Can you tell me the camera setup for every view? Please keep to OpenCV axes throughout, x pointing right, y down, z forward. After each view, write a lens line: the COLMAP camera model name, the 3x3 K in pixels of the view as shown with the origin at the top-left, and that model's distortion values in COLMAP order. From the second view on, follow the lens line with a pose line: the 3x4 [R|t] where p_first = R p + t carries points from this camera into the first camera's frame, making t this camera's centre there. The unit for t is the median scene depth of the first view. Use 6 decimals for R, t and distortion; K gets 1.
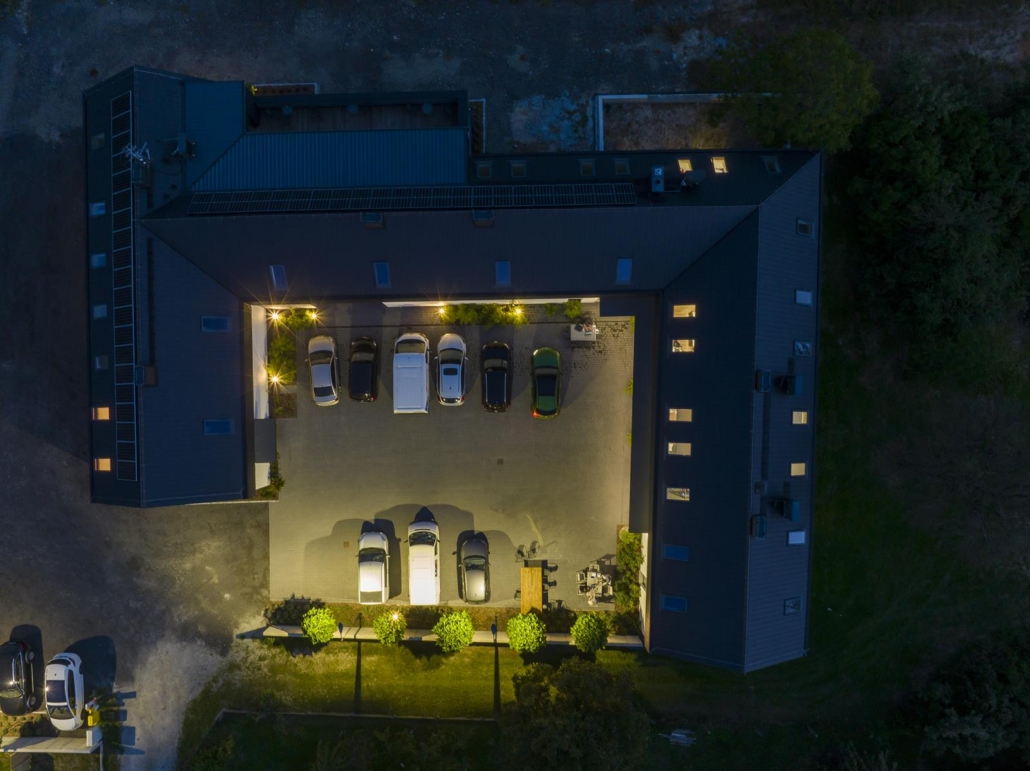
lens RADIAL K [[726.3, 0, 499.7], [0, 726.3, 402.3], [0, 0, 1]] dist [-0.045446, 0.015908]
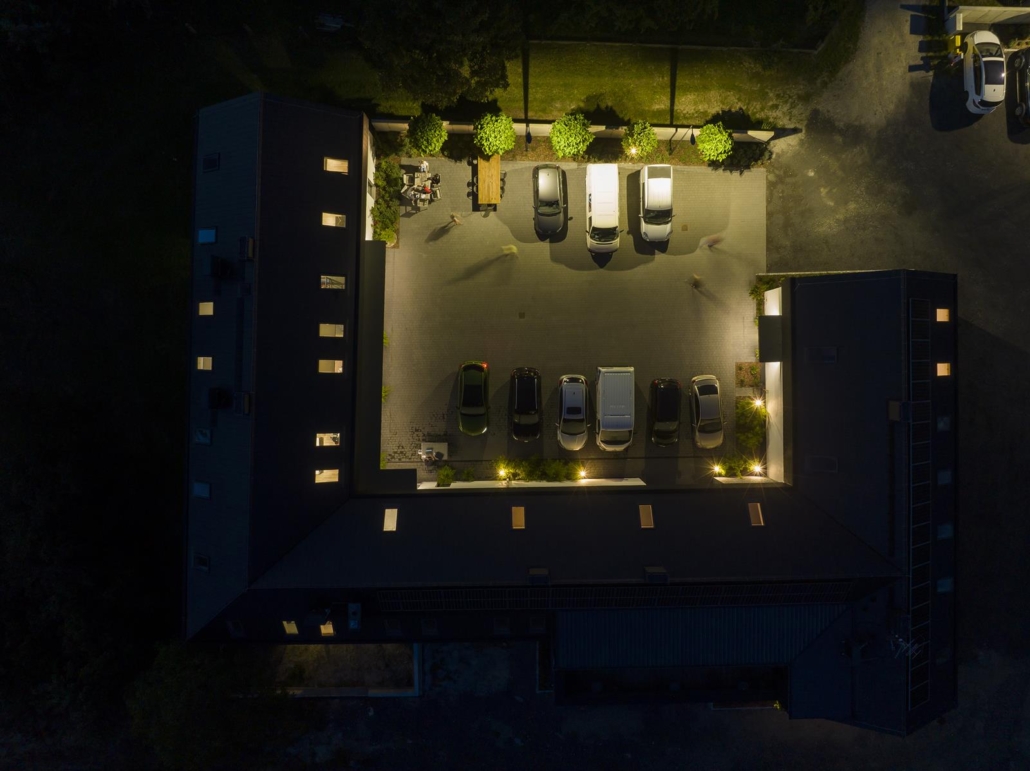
lens RADIAL K [[726.3, 0, 521.2], [0, 726.3, 382.1], [0, 0, 1]] dist [-0.045446, 0.015908]
pose [[-0.999992, -0.002532, 0.003038, -0.001509], [0.002457, -0.999699, -0.024404, 0.017692], [0.003099, -0.024397, 0.999698, 0.048350]]
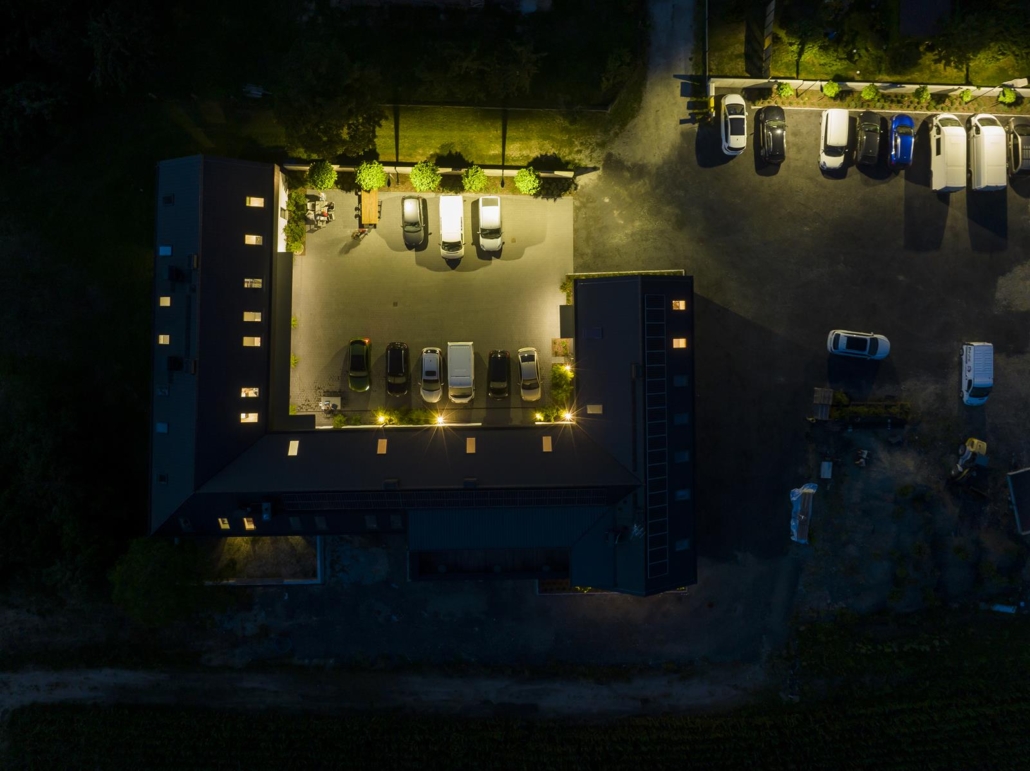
lens RADIAL K [[736.1, 0, 483.4], [0, 736.1, 360.5], [0, 0, 1]] dist [-0.025758, -0.011889]
pose [[-0.999997, -0.001633, 0.001532, -0.161528], [0.001591, -0.999635, -0.026978, 0.017139], [0.001576, -0.026976, 0.999635, -0.327254]]
